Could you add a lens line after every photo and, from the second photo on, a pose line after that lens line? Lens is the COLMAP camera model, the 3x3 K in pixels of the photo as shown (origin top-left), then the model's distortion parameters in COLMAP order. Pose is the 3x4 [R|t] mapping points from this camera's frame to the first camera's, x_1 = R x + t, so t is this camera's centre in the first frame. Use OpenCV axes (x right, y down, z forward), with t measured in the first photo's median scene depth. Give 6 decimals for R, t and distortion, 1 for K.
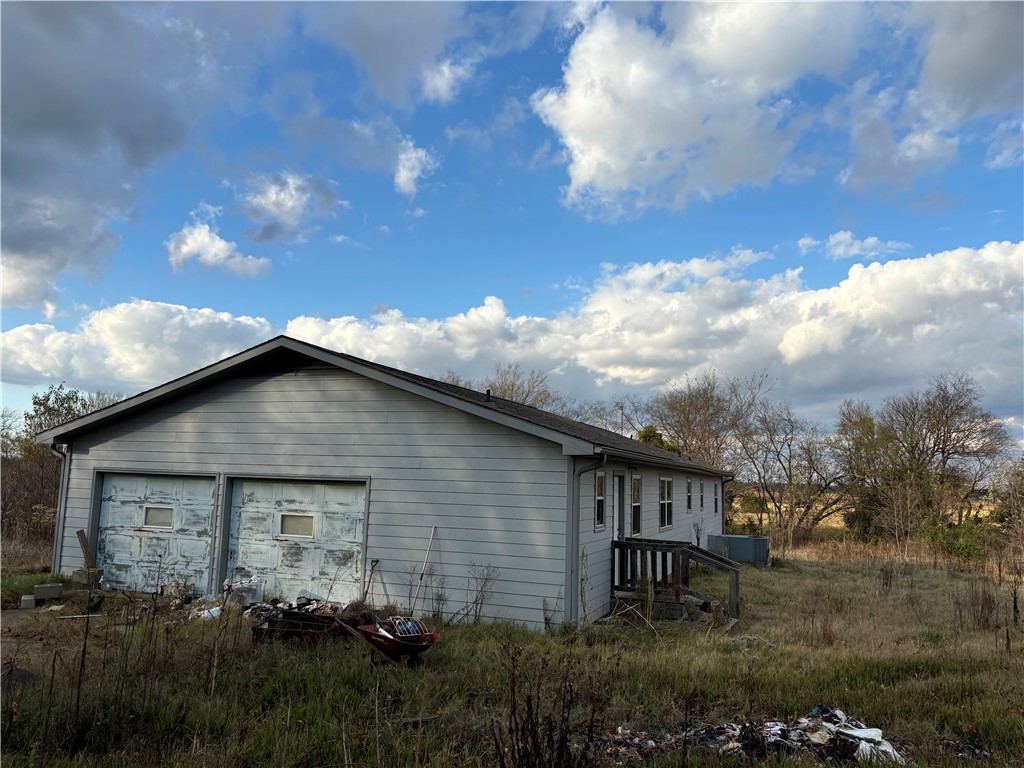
lens RADIAL K [[772.4, 0, 507.7], [0, 772.4, 383.7], [0, 0, 1]] dist [0.056517, -0.040947]
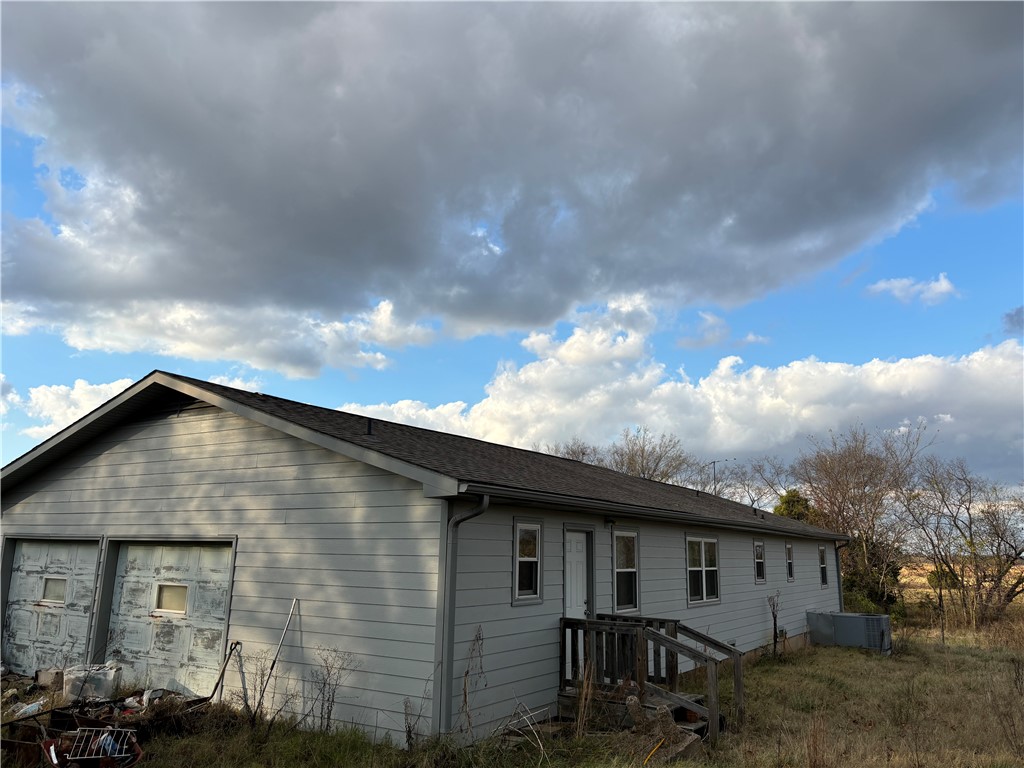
lens RADIAL K [[772.4, 0, 510.9], [0, 772.4, 384.1], [0, 0, 1]] dist [0.056517, -0.040947]
pose [[0.979990, -0.054629, -0.191403, 0.243550], [0.036482, 0.994607, -0.097088, 0.048283], [0.195674, 0.088162, 0.976698, 0.230970]]
